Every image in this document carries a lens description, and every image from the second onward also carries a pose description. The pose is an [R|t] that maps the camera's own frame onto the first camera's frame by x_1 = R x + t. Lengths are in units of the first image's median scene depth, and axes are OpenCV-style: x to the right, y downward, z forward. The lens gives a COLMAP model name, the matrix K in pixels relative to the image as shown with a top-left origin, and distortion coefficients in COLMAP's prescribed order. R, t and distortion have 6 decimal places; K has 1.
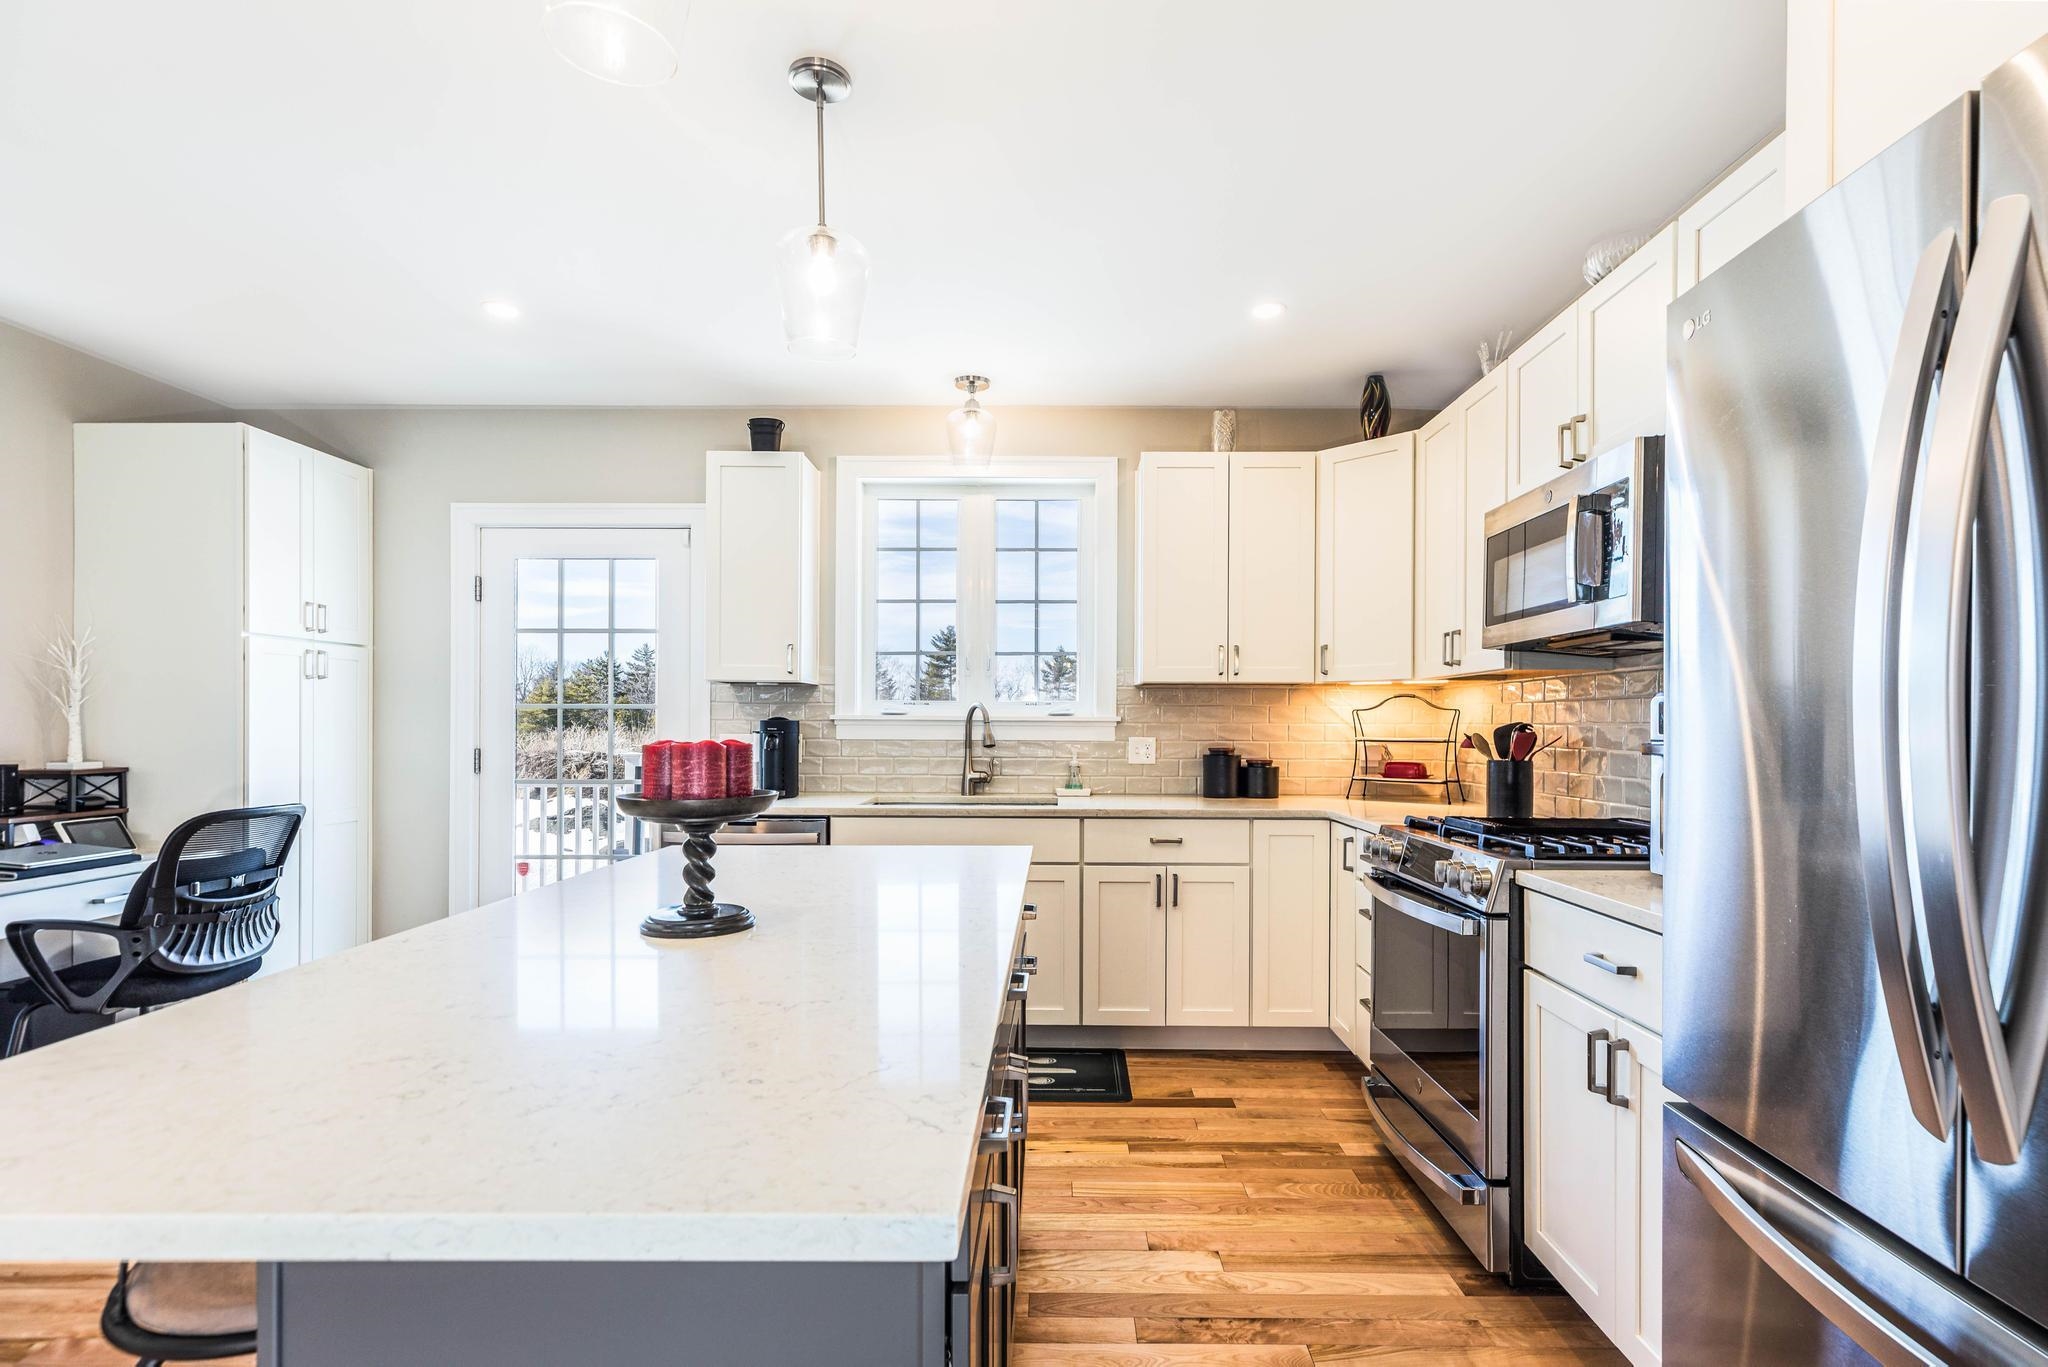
lens RADIAL K [[966.0, 0, 1050.6], [0, 966.0, 712.0], [0, 0, 1]] dist [0.003637, 0.000312]
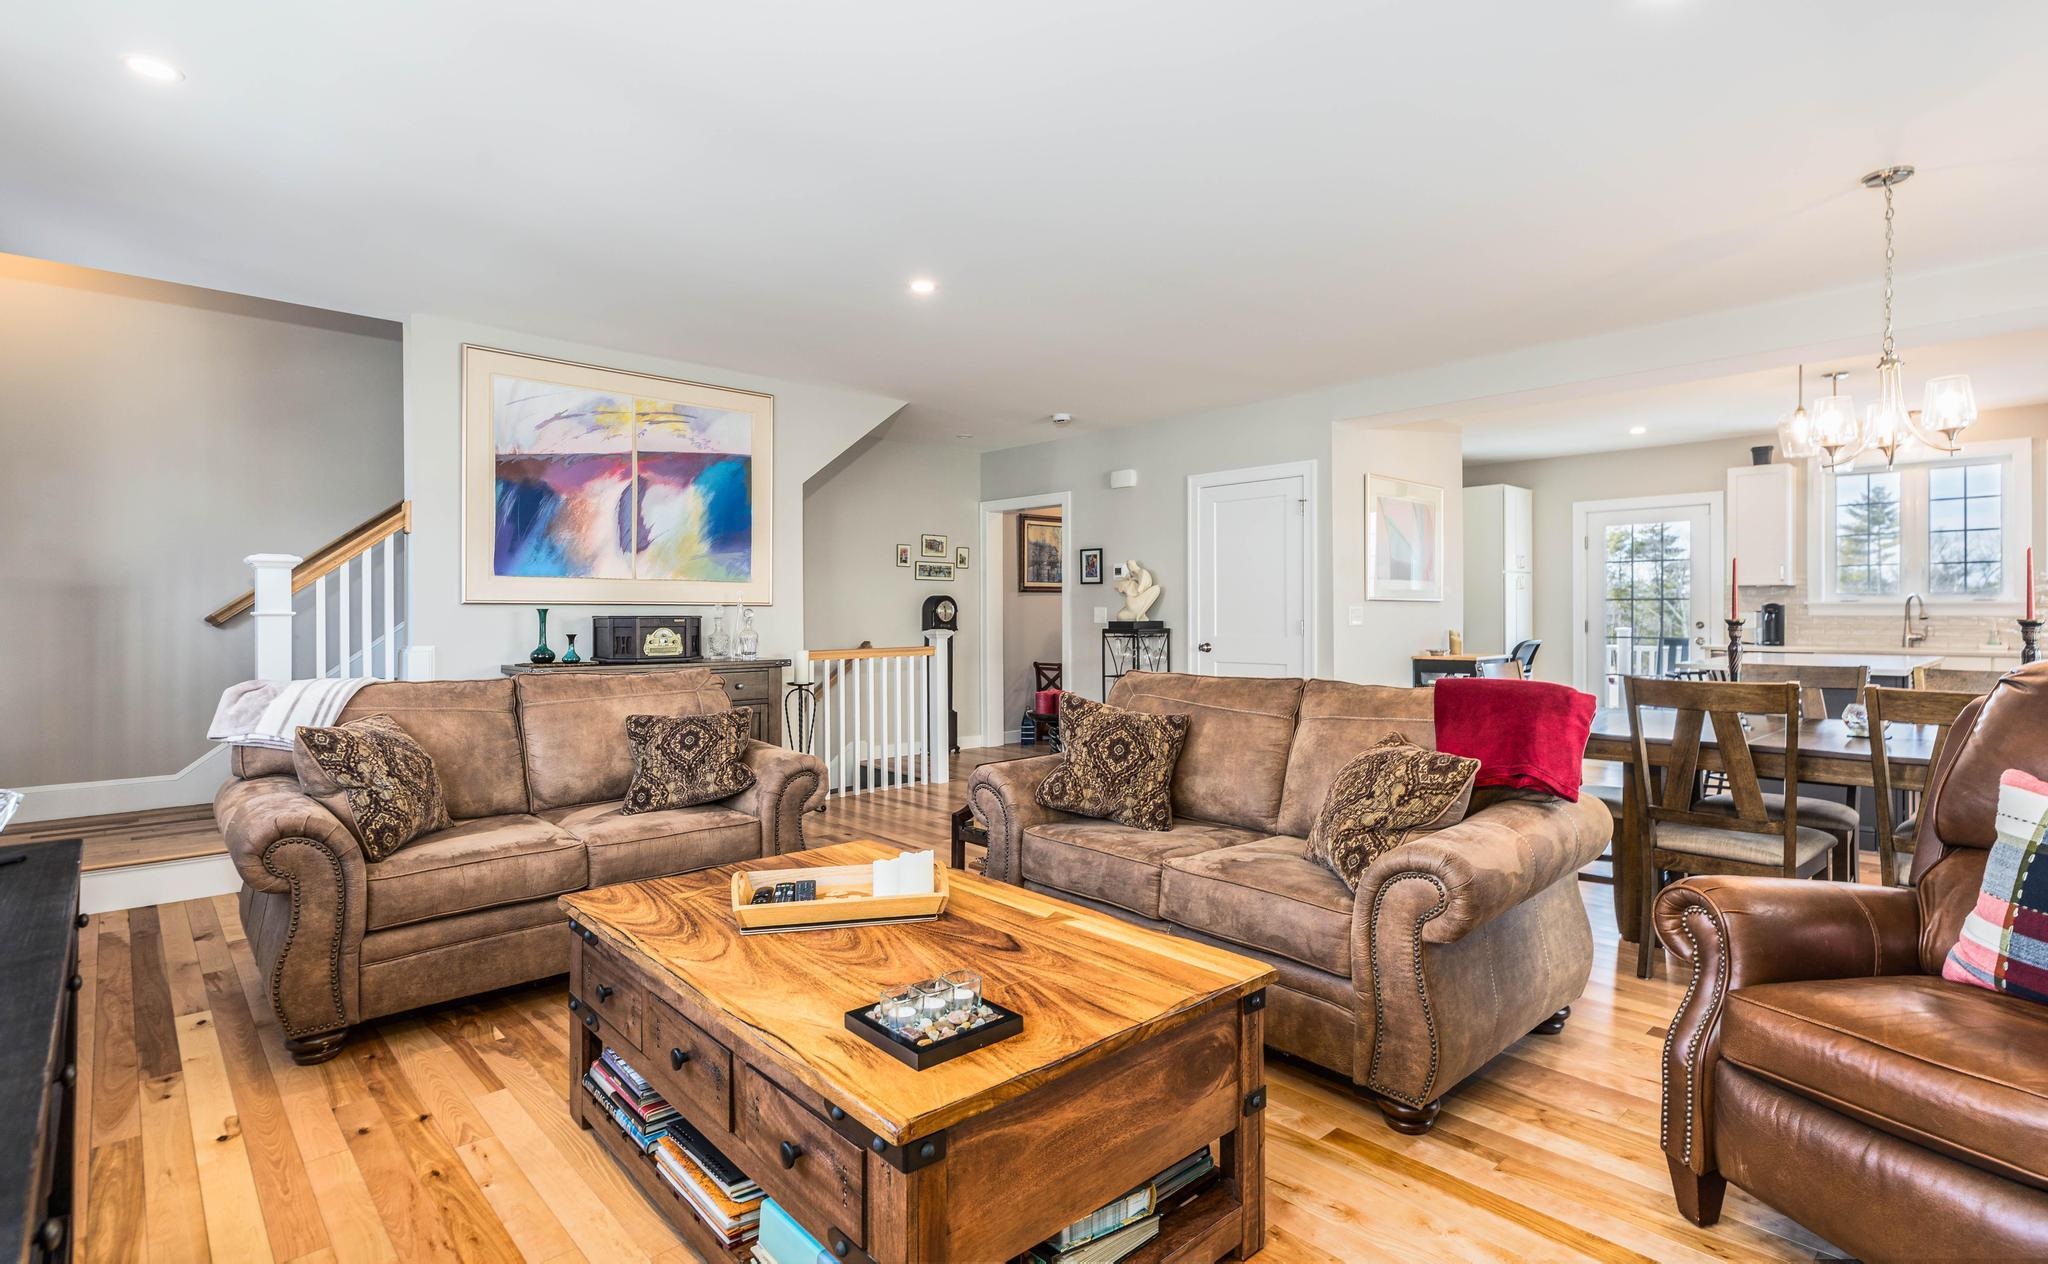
lens RADIAL K [[973.2, 0, 1014.5], [0, 973.2, 603.0], [0, 0, 1]] dist [0.000606, 0.000576]
pose [[0.674886, -0.008755, -0.737870, 0.122991], [0.008580, 0.999955, -0.004017, -0.000180], [0.737872, -0.003620, 0.674931, -1.351386]]
